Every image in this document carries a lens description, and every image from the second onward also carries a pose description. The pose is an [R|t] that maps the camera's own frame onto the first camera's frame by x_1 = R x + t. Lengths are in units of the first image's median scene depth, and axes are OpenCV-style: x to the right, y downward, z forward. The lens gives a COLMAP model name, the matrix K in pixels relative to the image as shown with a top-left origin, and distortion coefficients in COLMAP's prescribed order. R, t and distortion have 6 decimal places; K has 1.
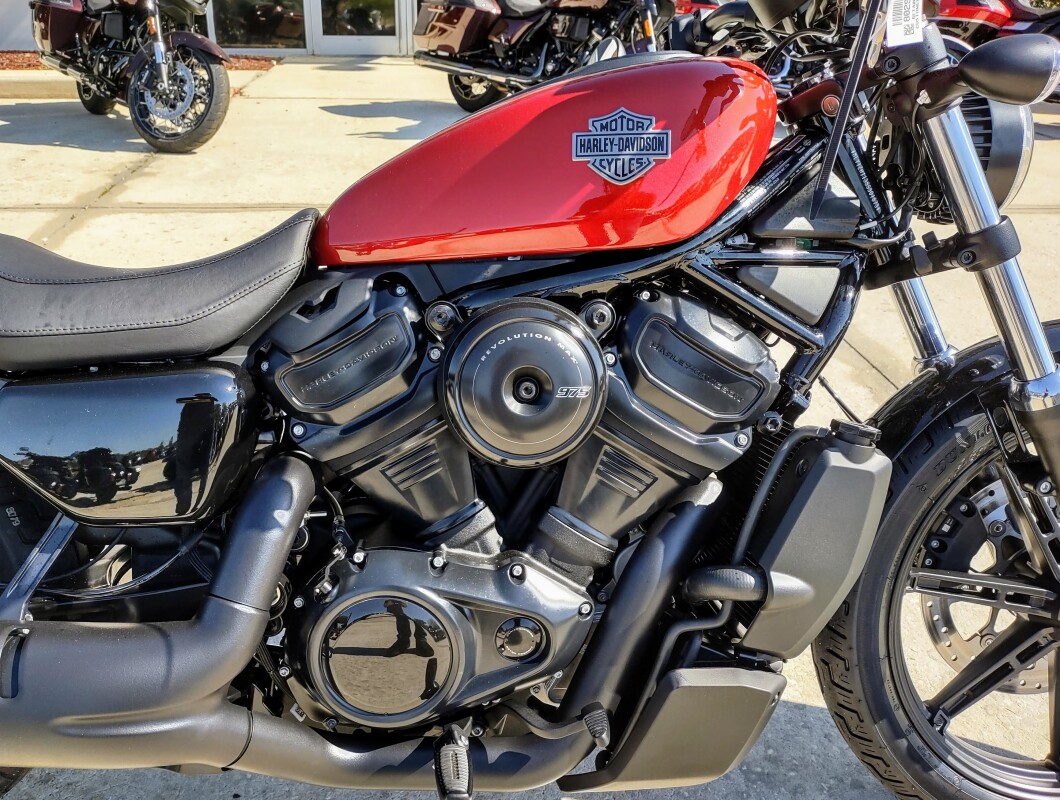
lens RADIAL K [[918.1, 0, 472.1], [0, 918.1, 439.8], [0, 0, 1]] dist [0.042701, -0.071404]
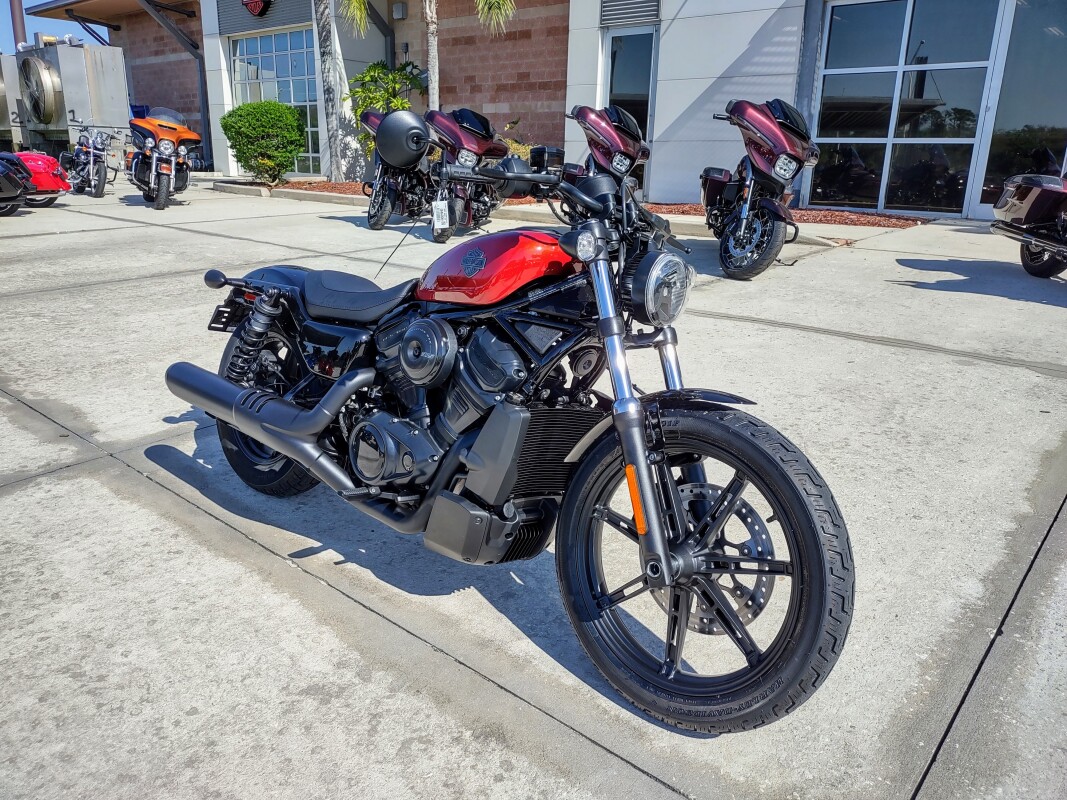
lens RADIAL K [[789.4, 0, 533.5], [0, 789.4, 400.0], [0, 0, 1]] dist [0.035768, -0.040538]
pose [[0.722888, 0.210184, -0.658222, 1.351123], [-0.310376, 0.949872, -0.037554, 0.042136], [0.617333, 0.231444, 0.751887, -0.299065]]
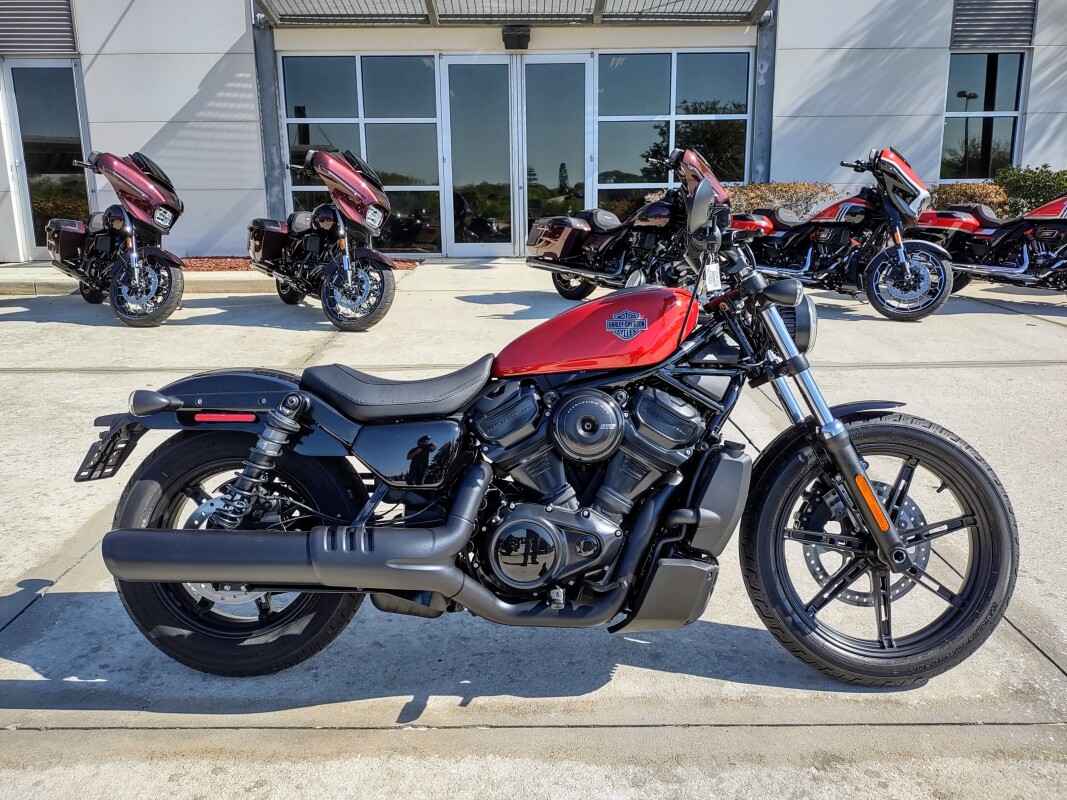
lens RADIAL K [[838.3, 0, 533.5], [0, 838.3, 400.0], [0, 0, 1]] dist [0.047512, -0.071716]
pose [[0.998887, -0.005504, -0.046853, 0.017778], [-0.004745, 0.976414, -0.215855, 0.266108], [0.046935, 0.215837, 0.975301, -0.846754]]
